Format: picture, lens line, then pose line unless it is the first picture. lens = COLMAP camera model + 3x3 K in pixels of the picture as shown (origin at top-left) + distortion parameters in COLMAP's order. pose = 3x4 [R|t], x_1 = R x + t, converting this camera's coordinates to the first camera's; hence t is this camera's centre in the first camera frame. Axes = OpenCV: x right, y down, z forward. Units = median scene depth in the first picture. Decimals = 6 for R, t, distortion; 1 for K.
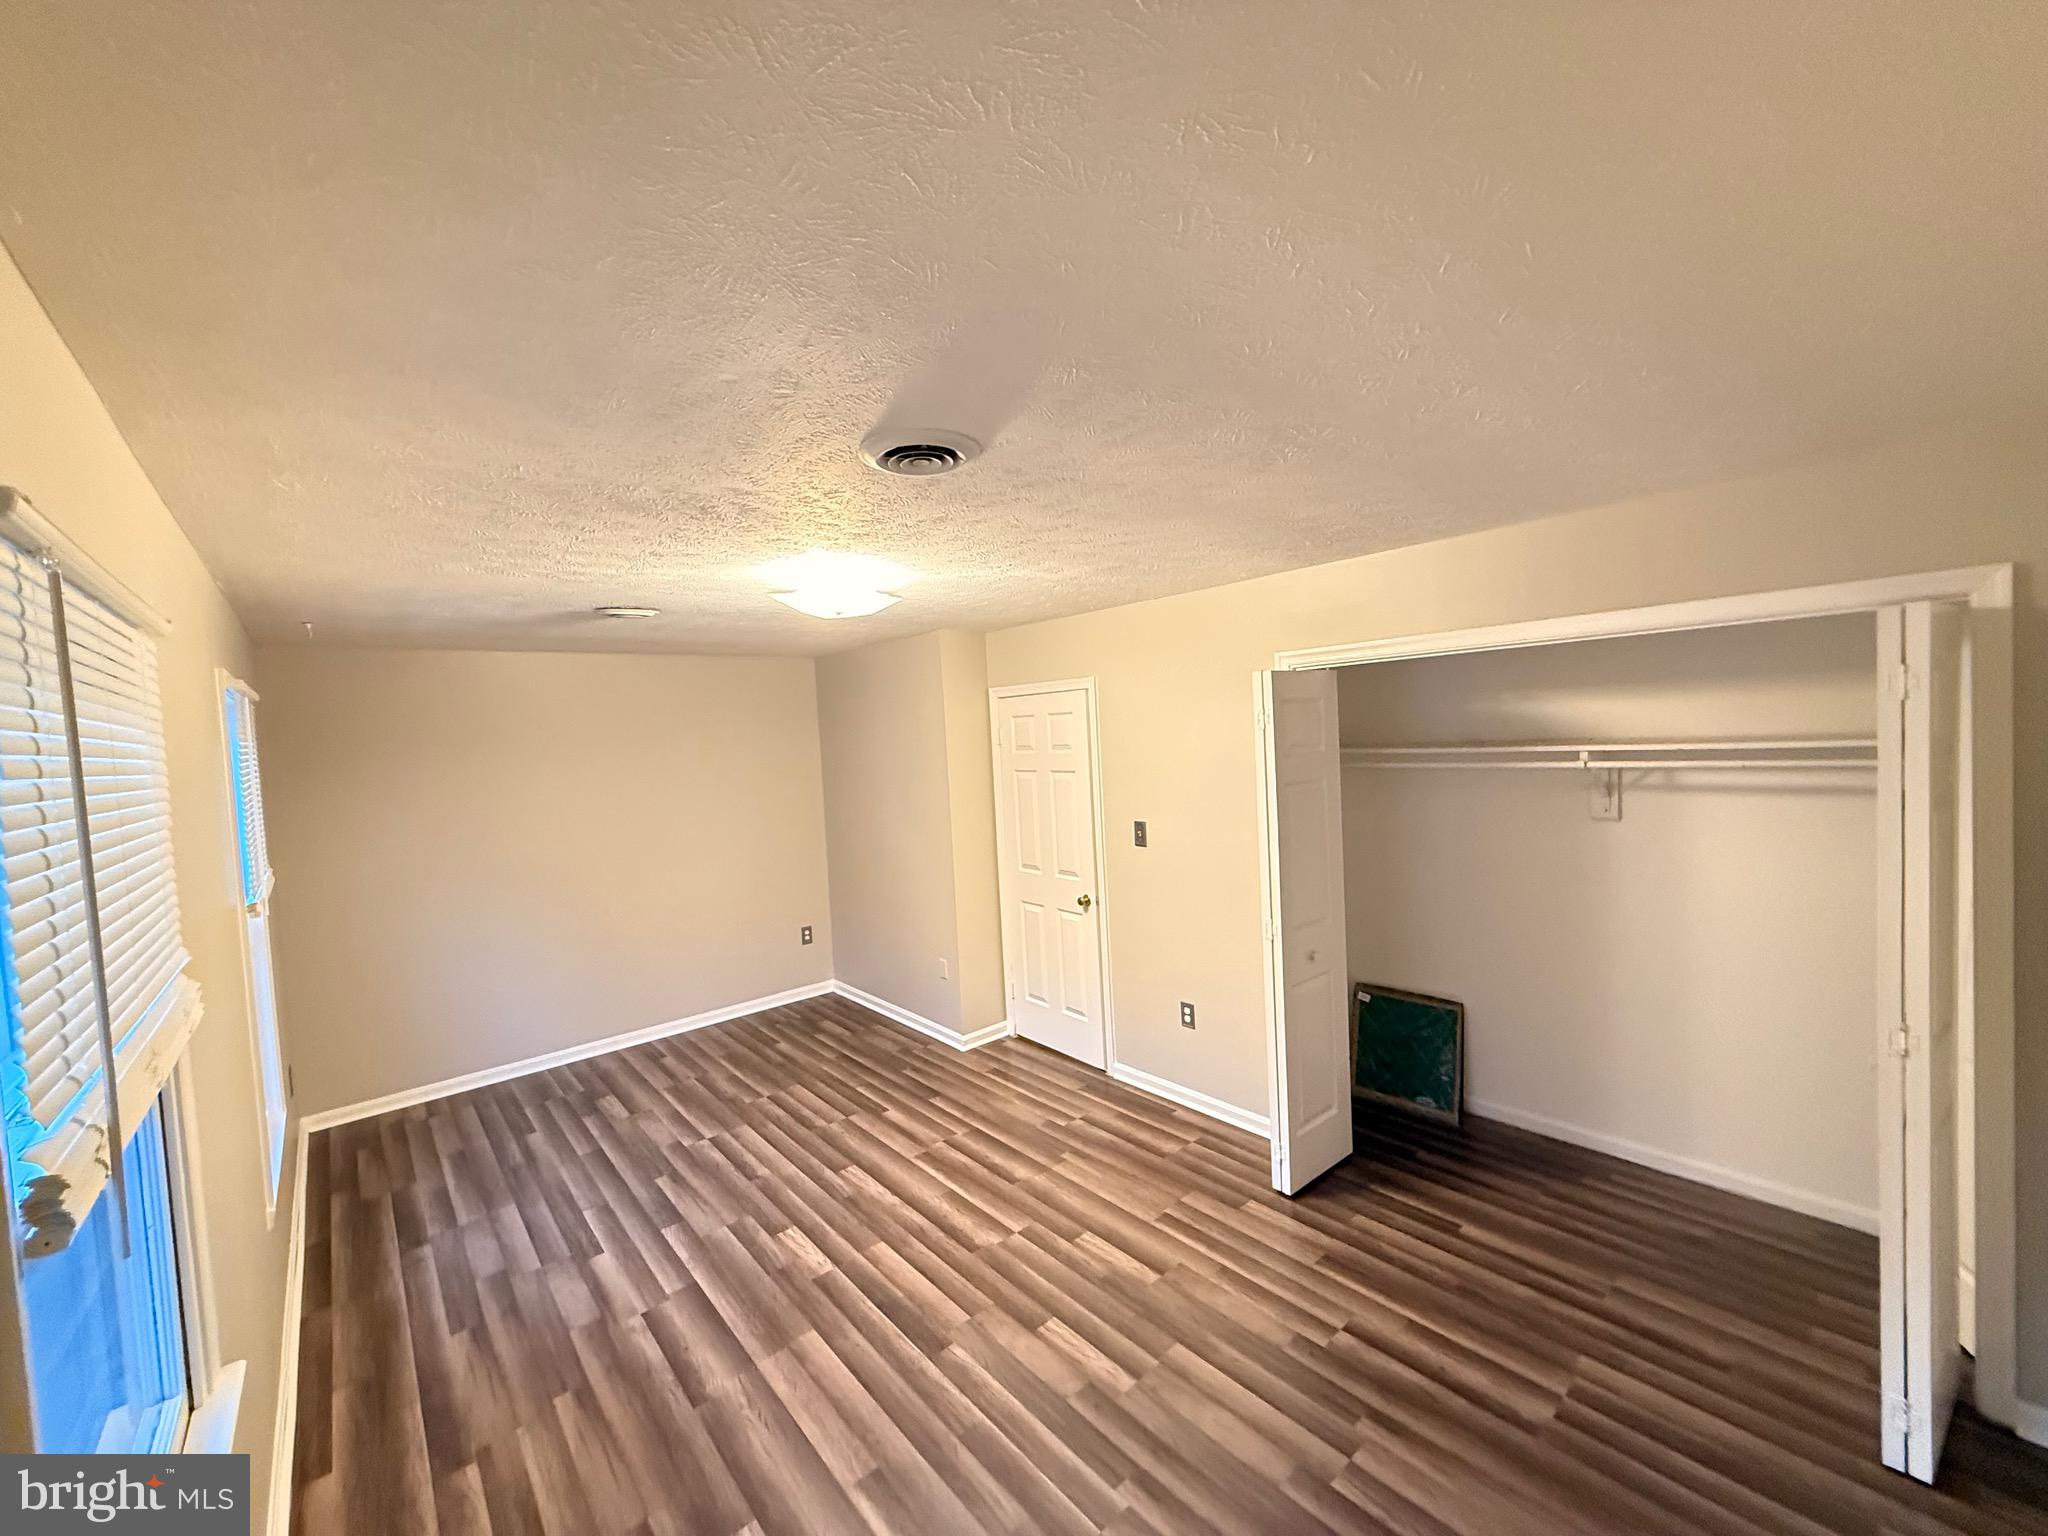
lens RADIAL K [[813.9, 0, 1023.3], [0, 813.9, 768.2], [0, 0, 1]] dist [0.000662, 0.000228]
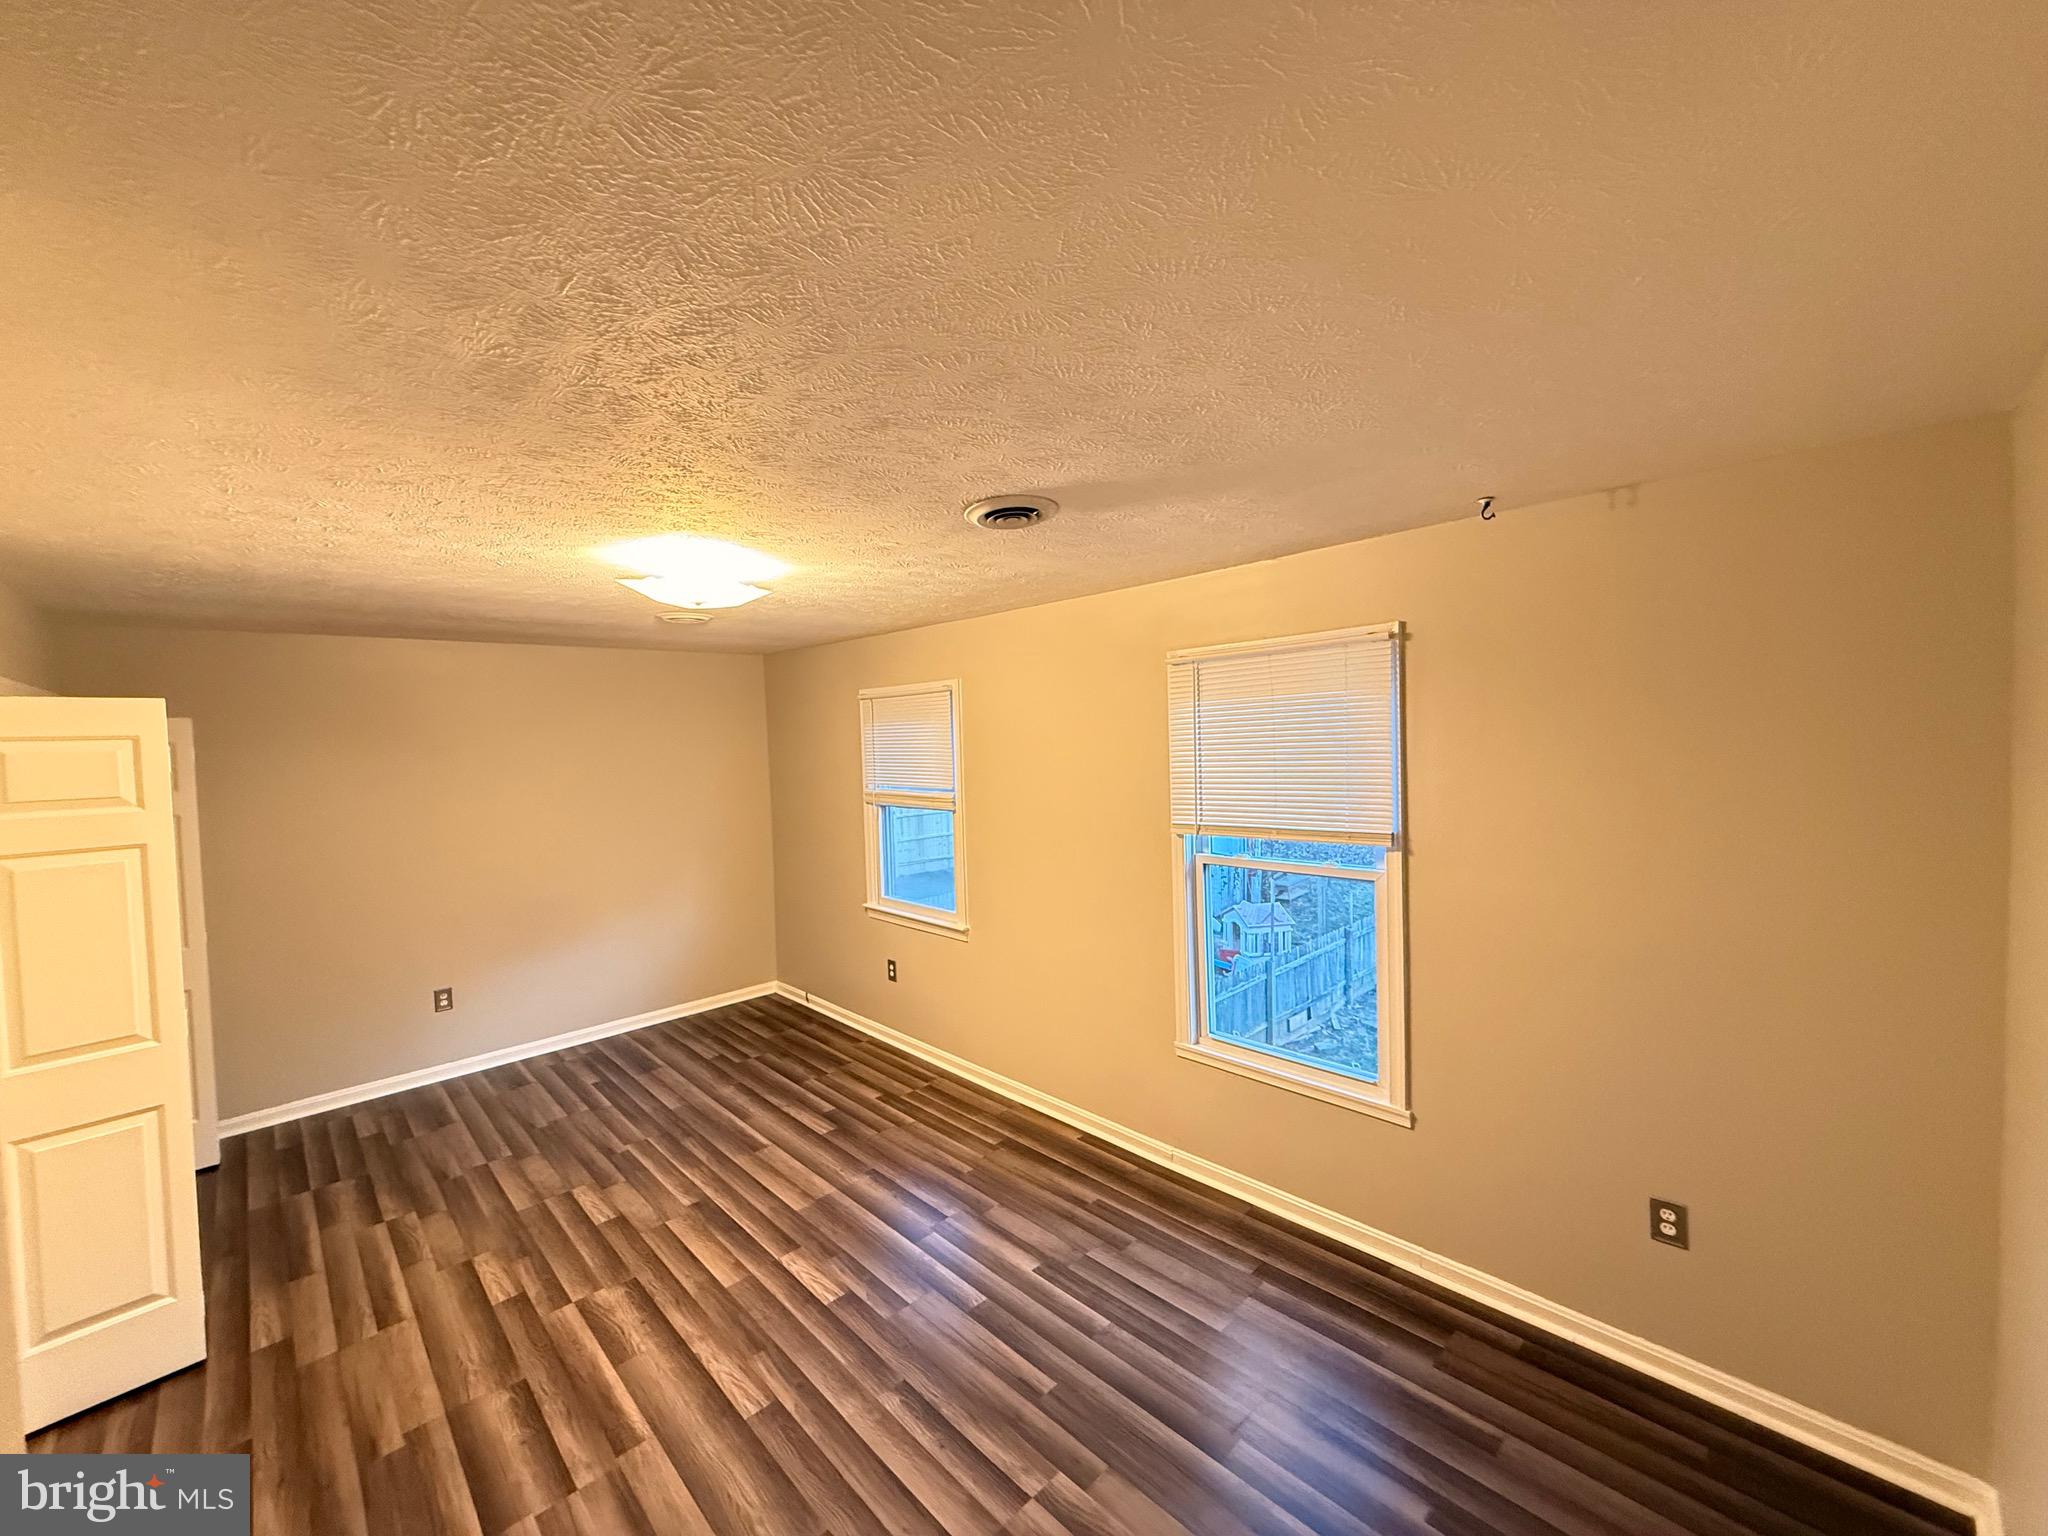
lens RADIAL K [[813.9, 0, 1028.4], [0, 813.9, 768.7], [0, 0, 1]] dist [0.000662, 0.000228]
pose [[-0.994260, 0.087365, -0.061757, -0.560122], [0.081207, 0.992059, 0.096040, -0.067324], [0.069657, 0.090474, -0.993460, 2.081030]]
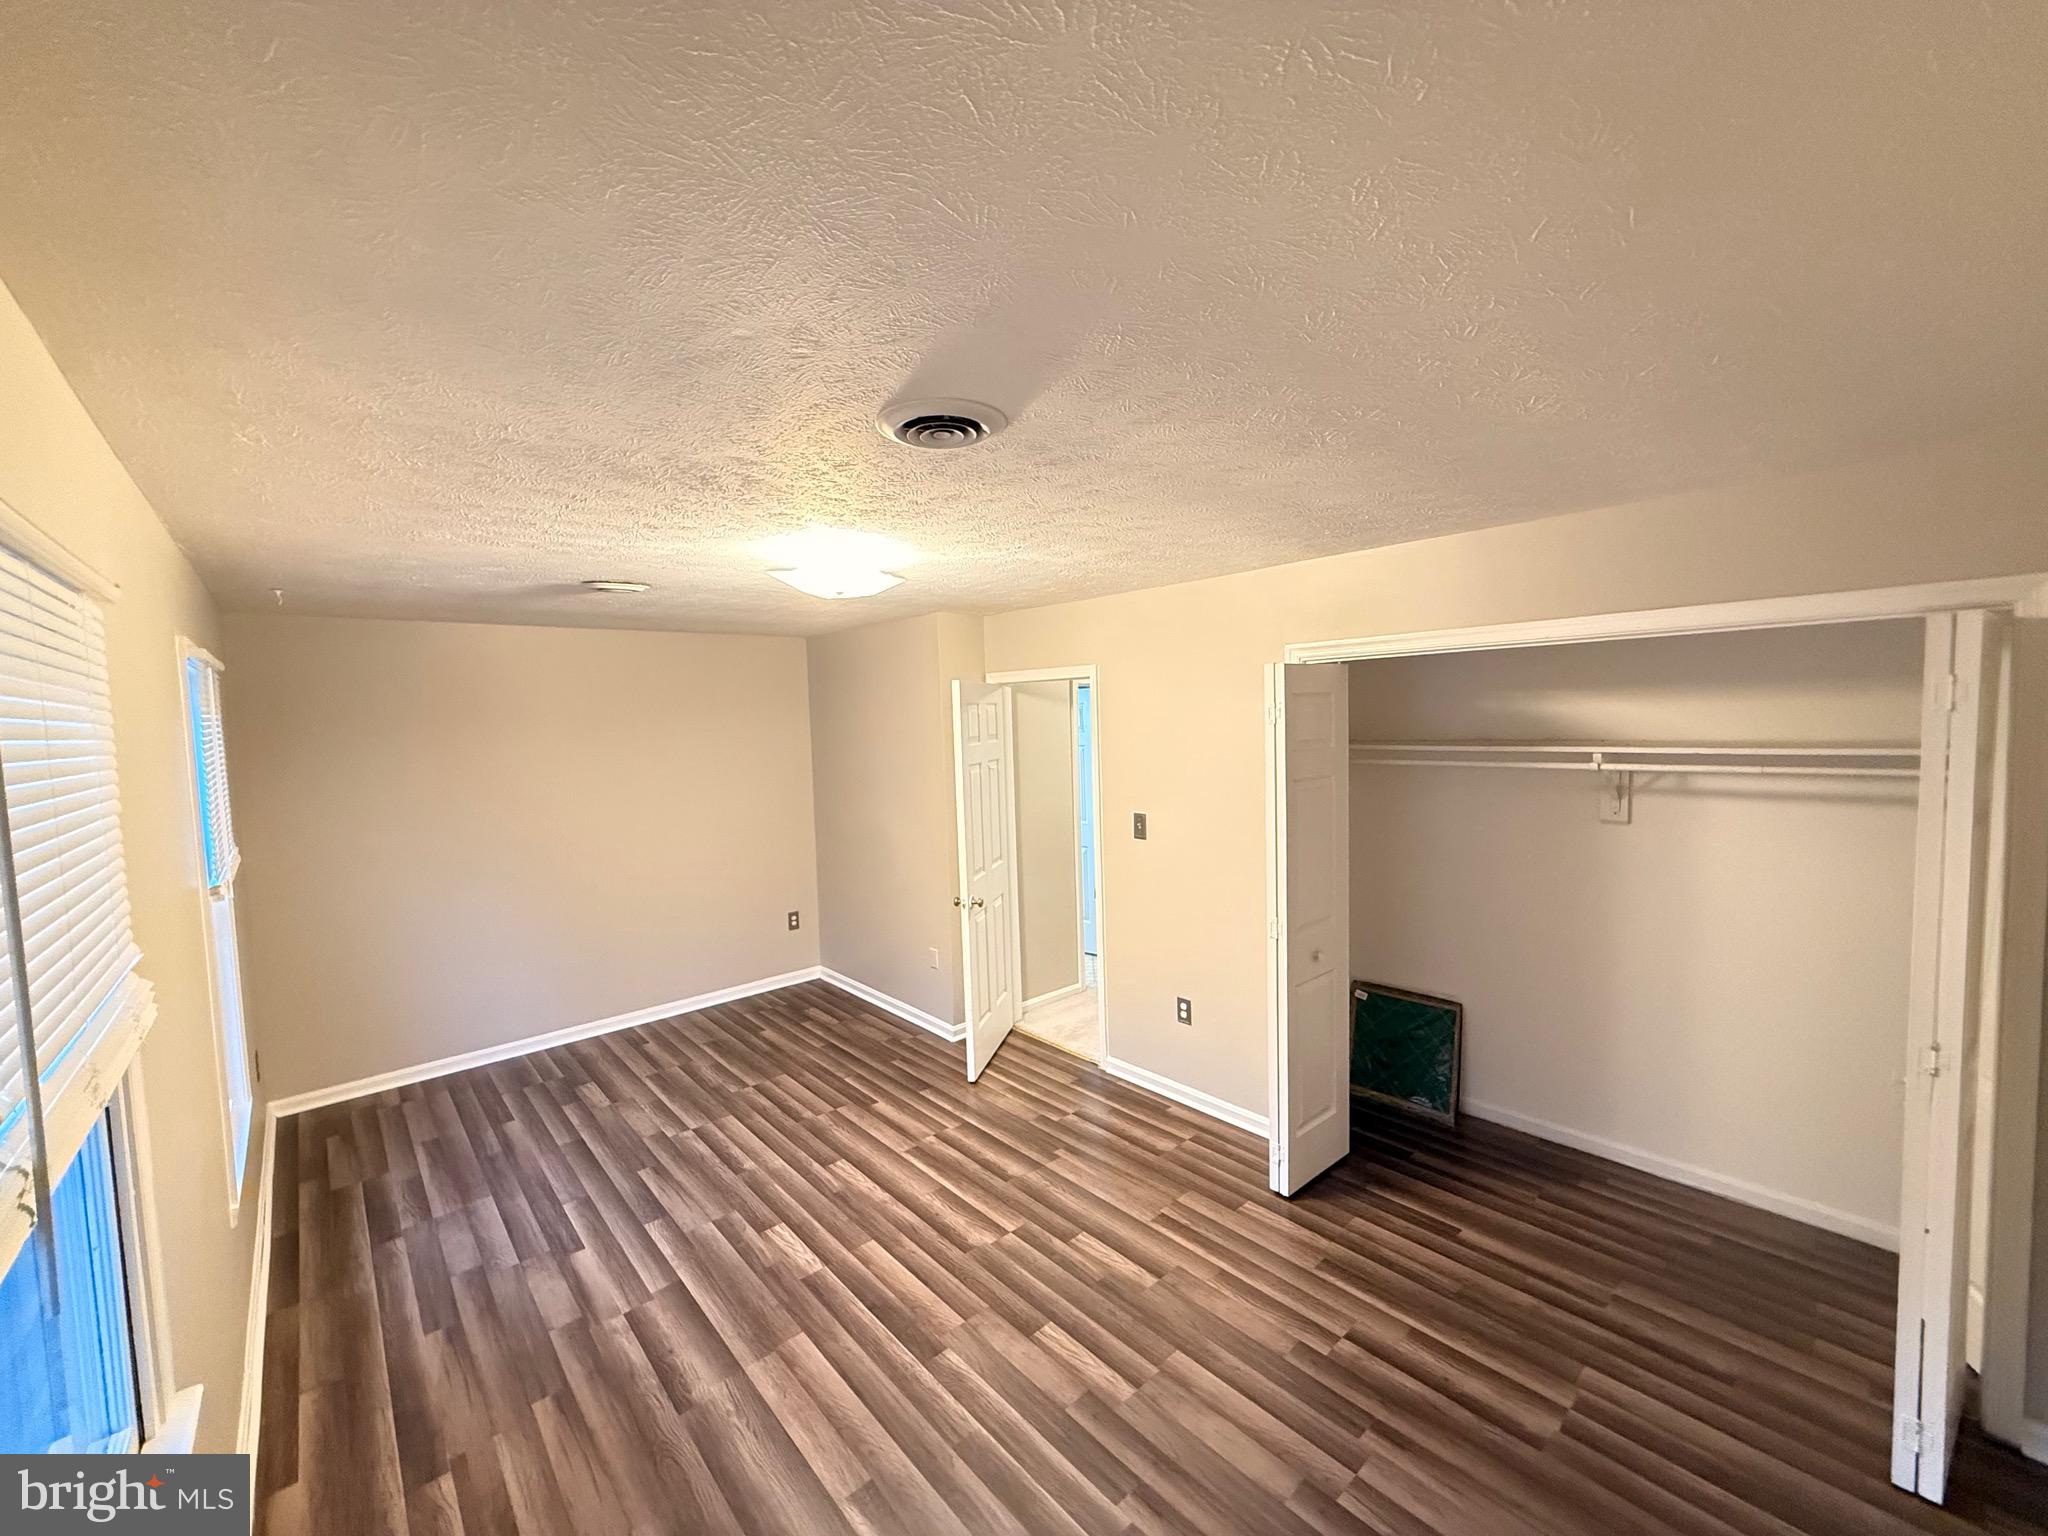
lens RADIAL K [[813.9, 0, 1022.6], [0, 813.9, 767.7], [0, 0, 1]] dist [0.000662, 0.000228]
pose [[0.999595, 0.020700, 0.019531, -0.027138], [-0.021069, 0.999600, 0.018893, -0.007769], [-0.019132, -0.019296, 0.999631, 0.034410]]
